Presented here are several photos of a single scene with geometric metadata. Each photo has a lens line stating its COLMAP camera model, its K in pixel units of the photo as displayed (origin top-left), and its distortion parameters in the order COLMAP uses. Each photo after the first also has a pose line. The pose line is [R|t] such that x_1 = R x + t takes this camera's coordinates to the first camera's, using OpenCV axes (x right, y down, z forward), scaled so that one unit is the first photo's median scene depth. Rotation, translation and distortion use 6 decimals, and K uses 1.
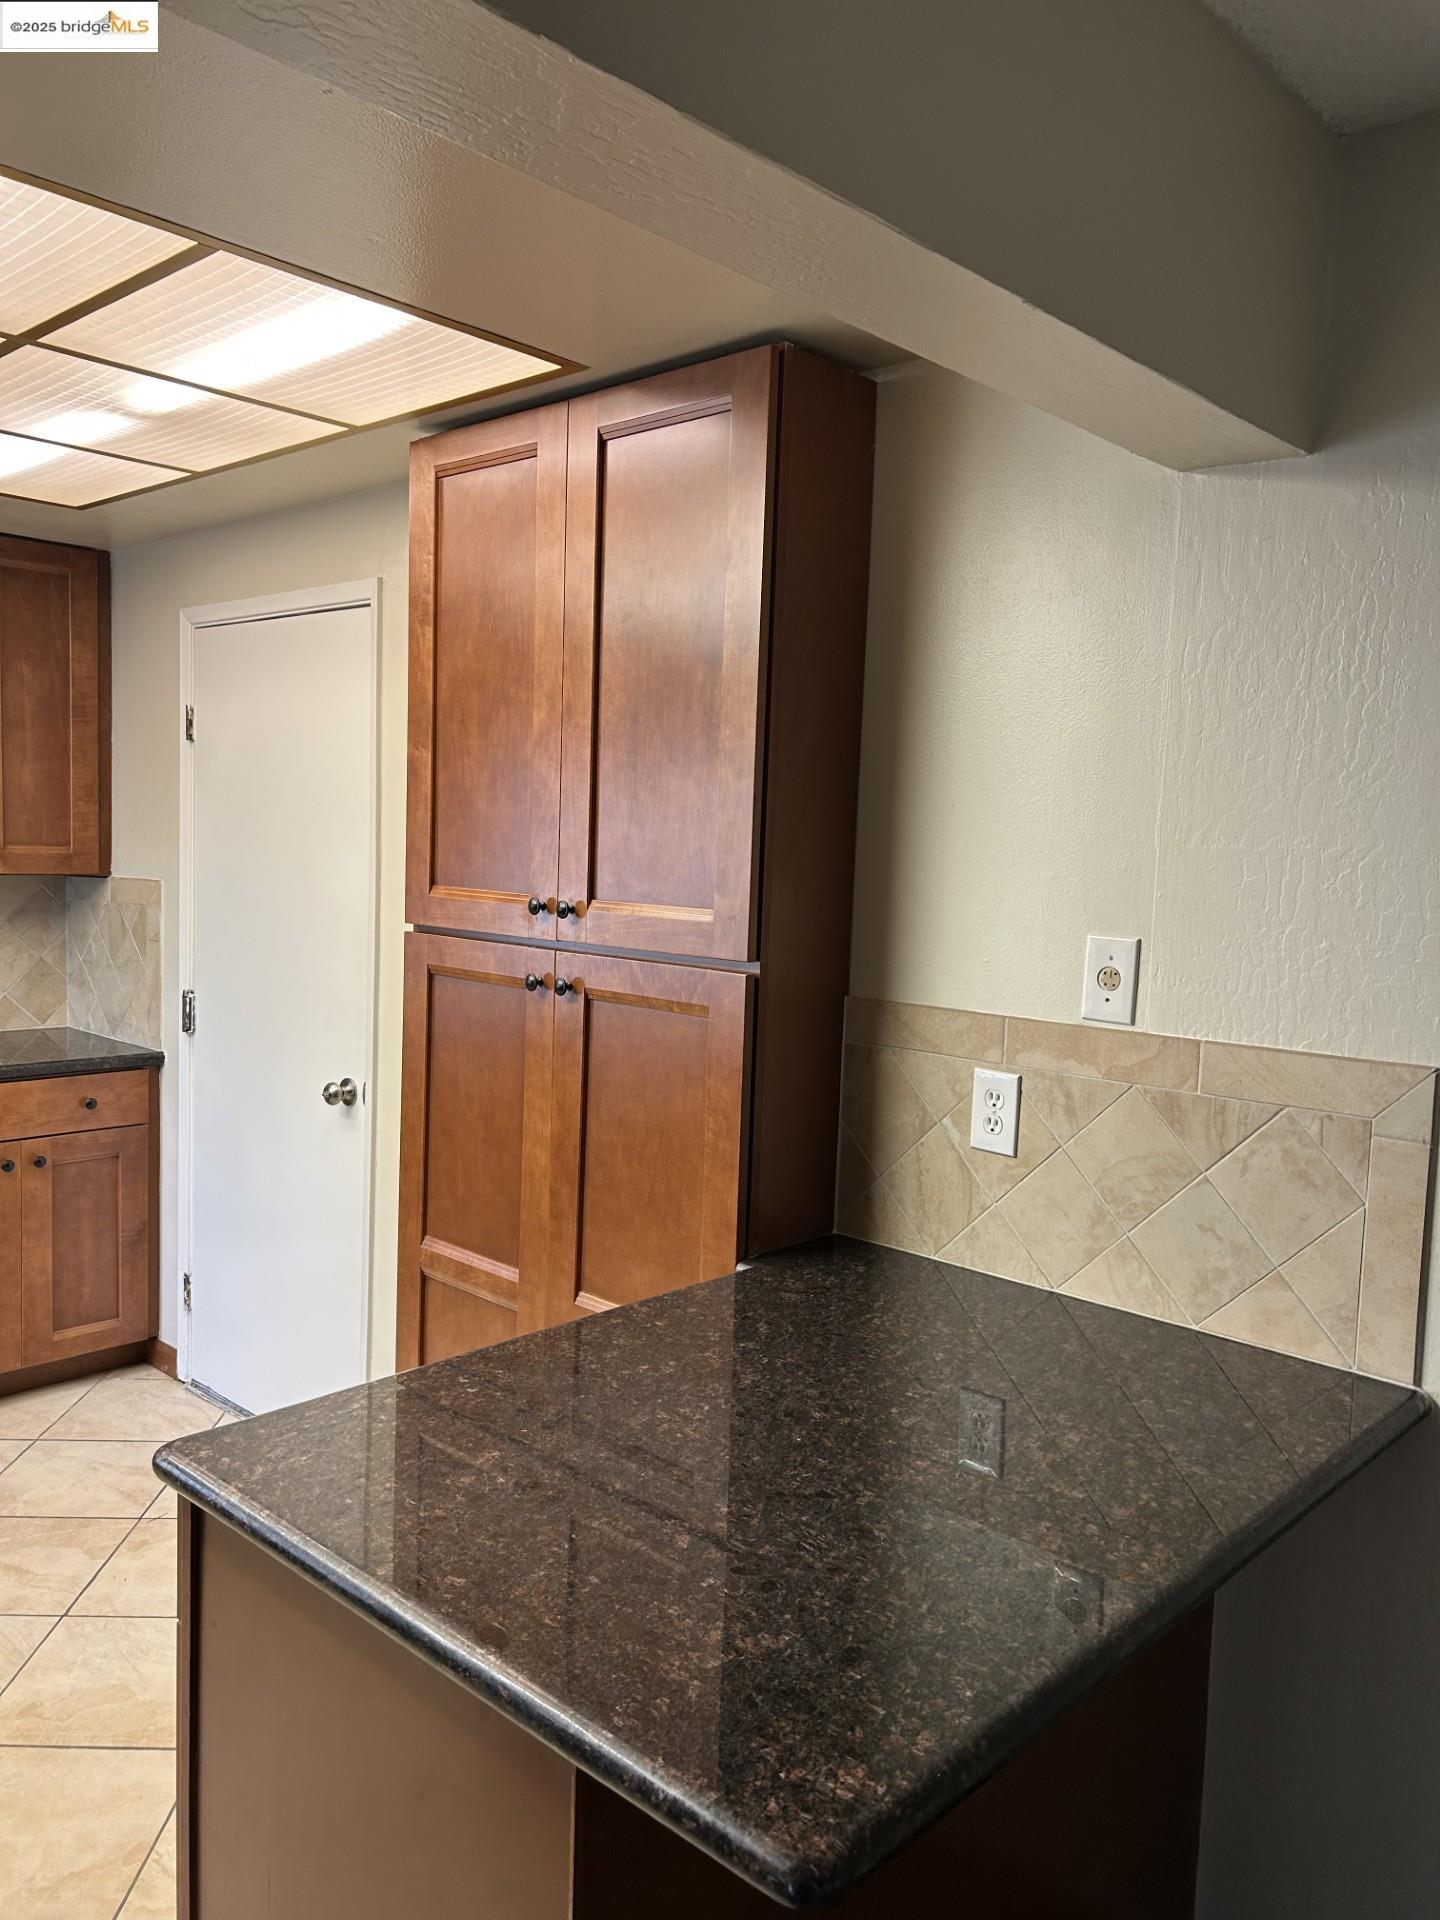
lens RADIAL K [[1451.5, 0, 708.9], [0, 1451.5, 965.9], [0, 0, 1]] dist [0.053134, -0.055177]
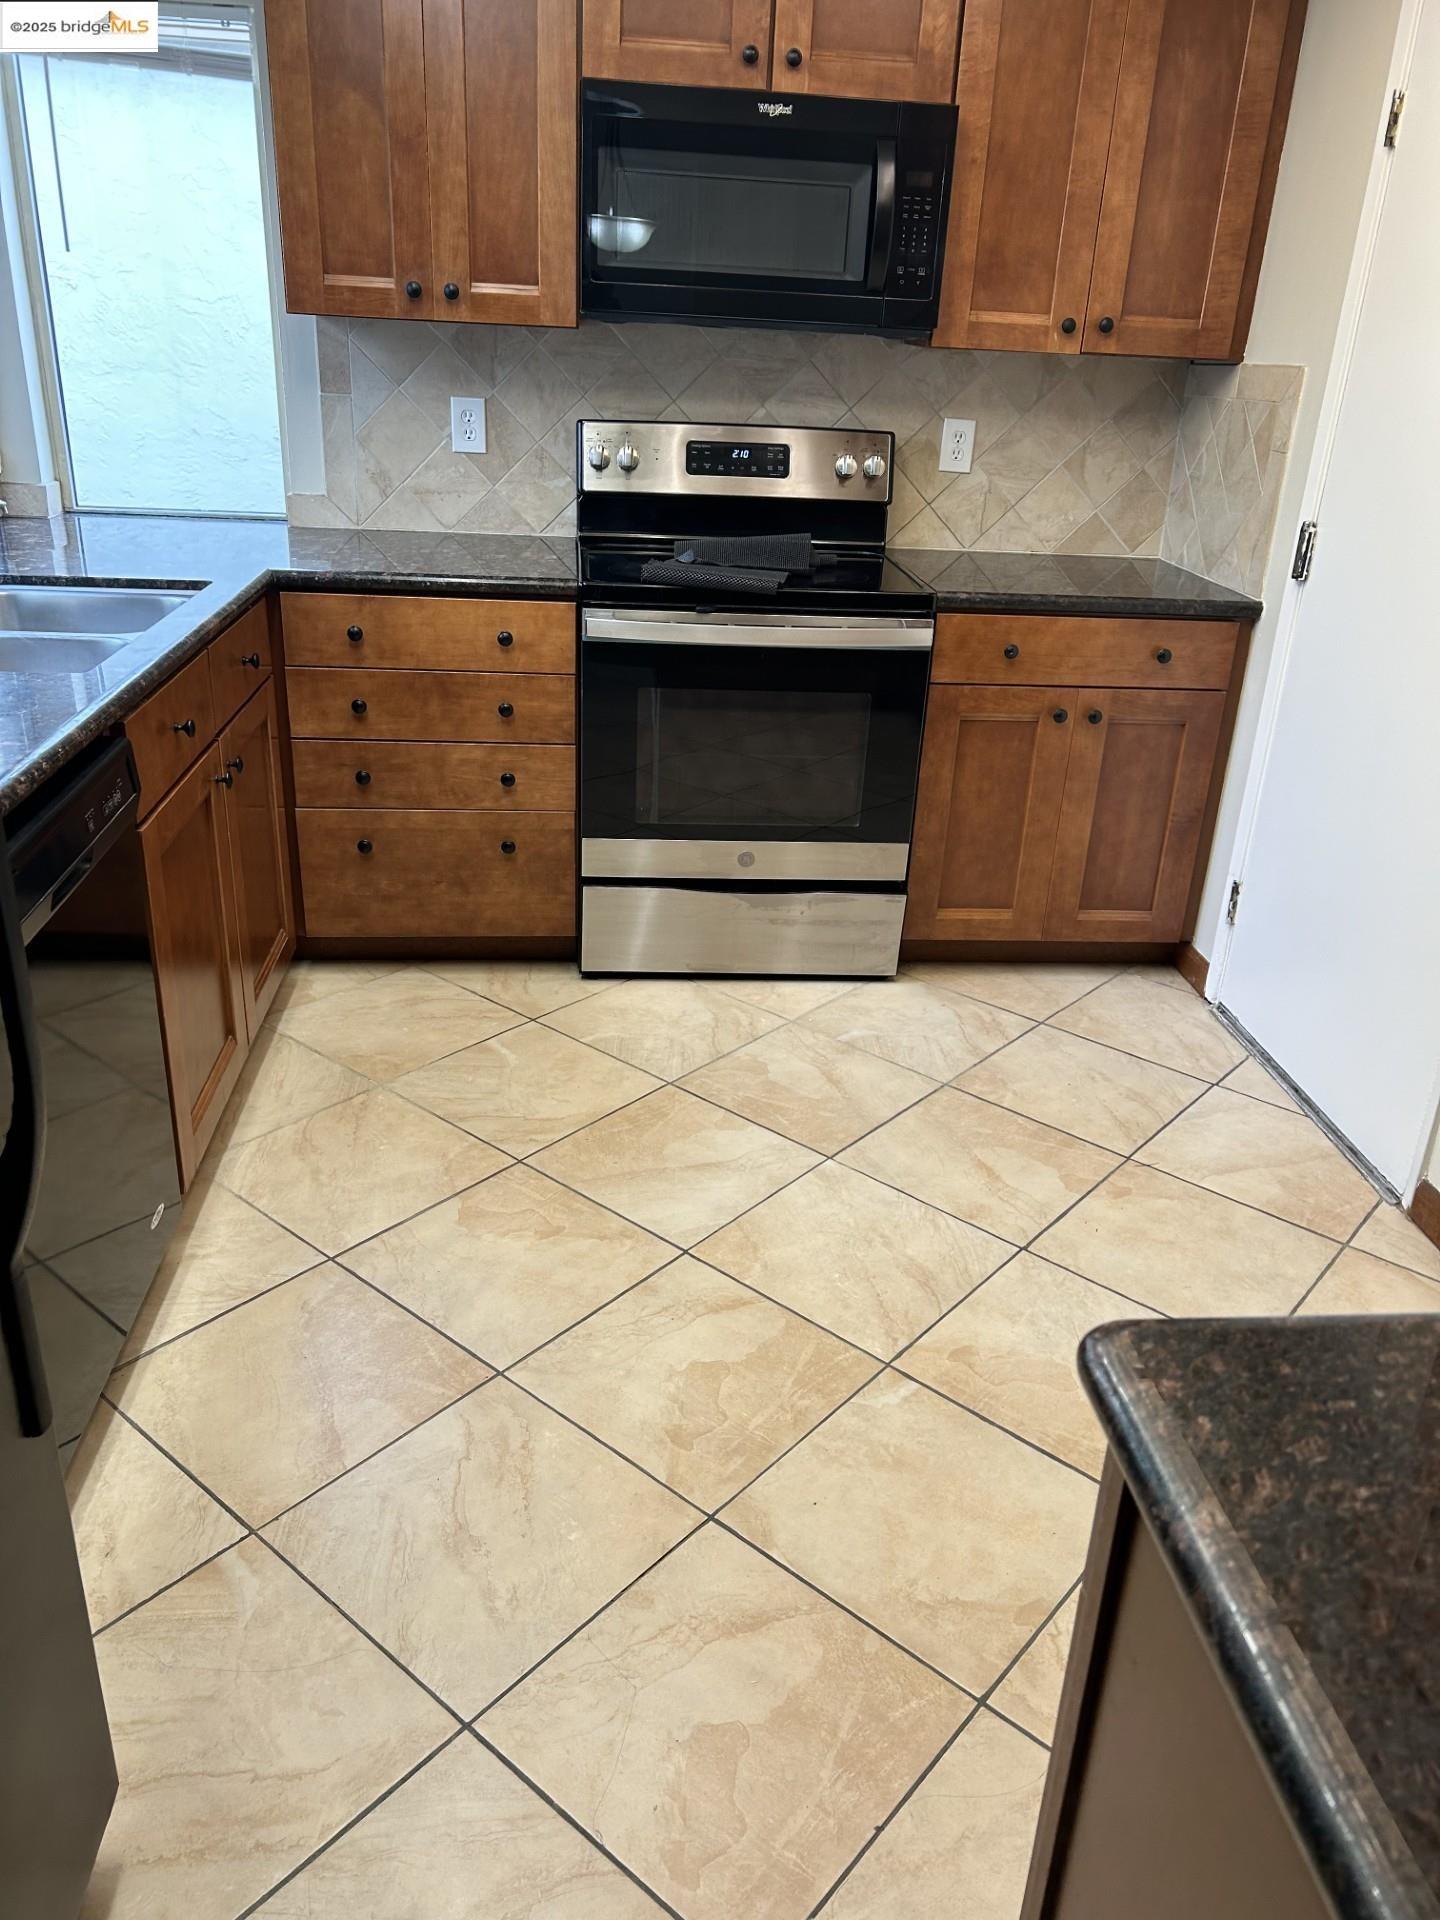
lens RADIAL K [[1430.2, 0, 737.4], [0, 1430.2, 933.8], [0, 0, 1]] dist [0.045911, -0.042856]
pose [[0.755821, 0.260656, -0.600660, -0.076459], [-0.082601, 0.947977, 0.307436, 0.013281], [0.649547, -0.182751, 0.738032, 0.216696]]
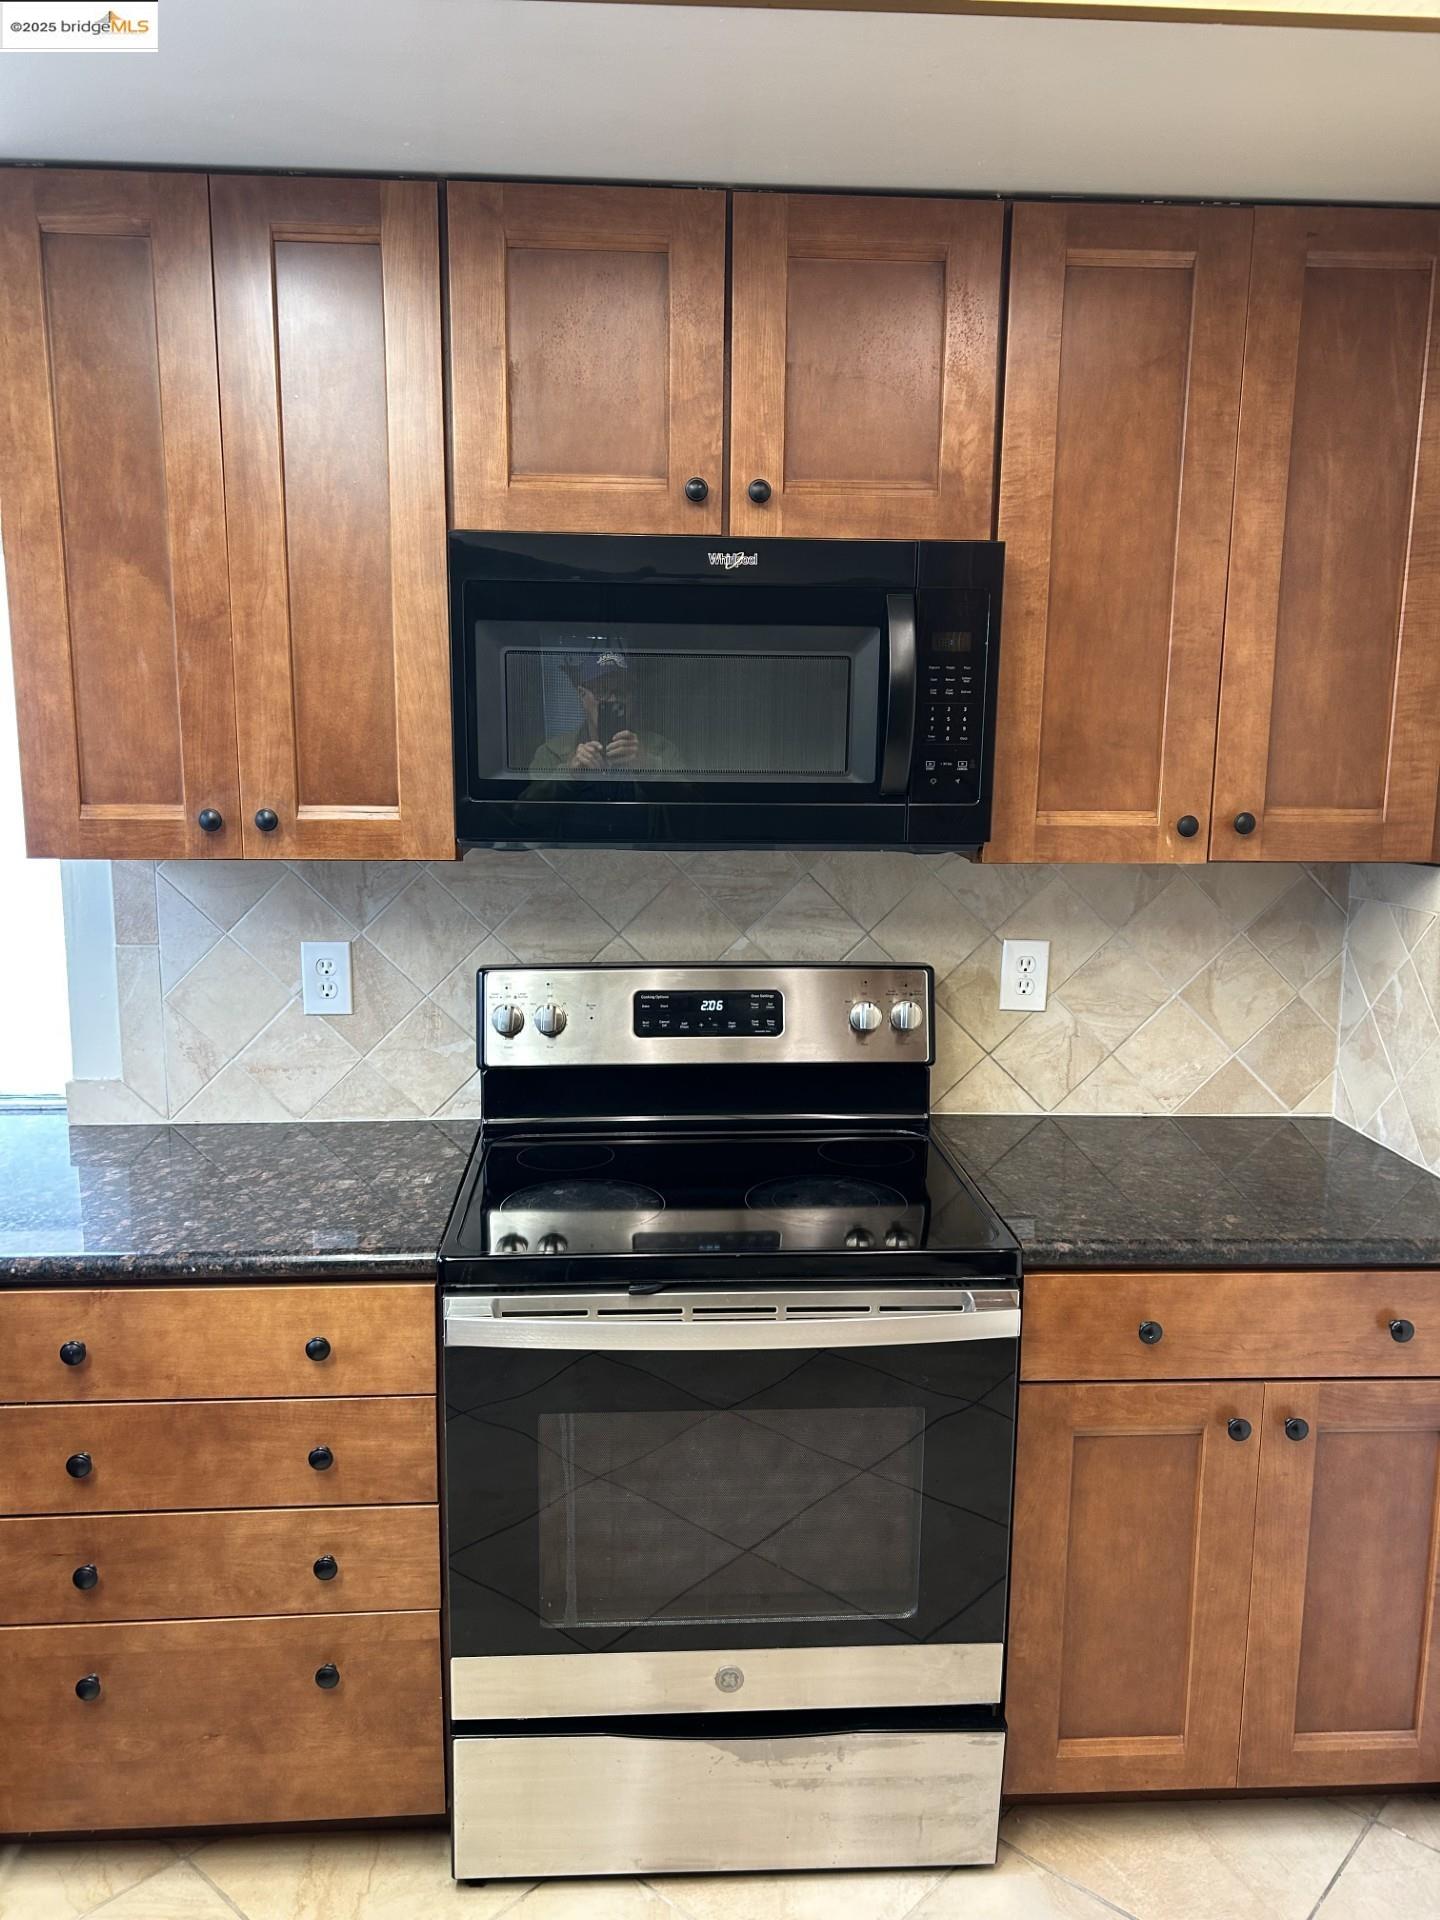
lens RADIAL K [[1451.5, 0, 708.9], [0, 1451.5, 965.9], [0, 0, 1]] dist [0.053134, -0.055177]
pose [[0.727062, 0.082535, -0.681593, -0.256254], [-0.047694, 0.996421, 0.069782, -0.051994], [0.684914, -0.018228, 0.728396, 0.462756]]
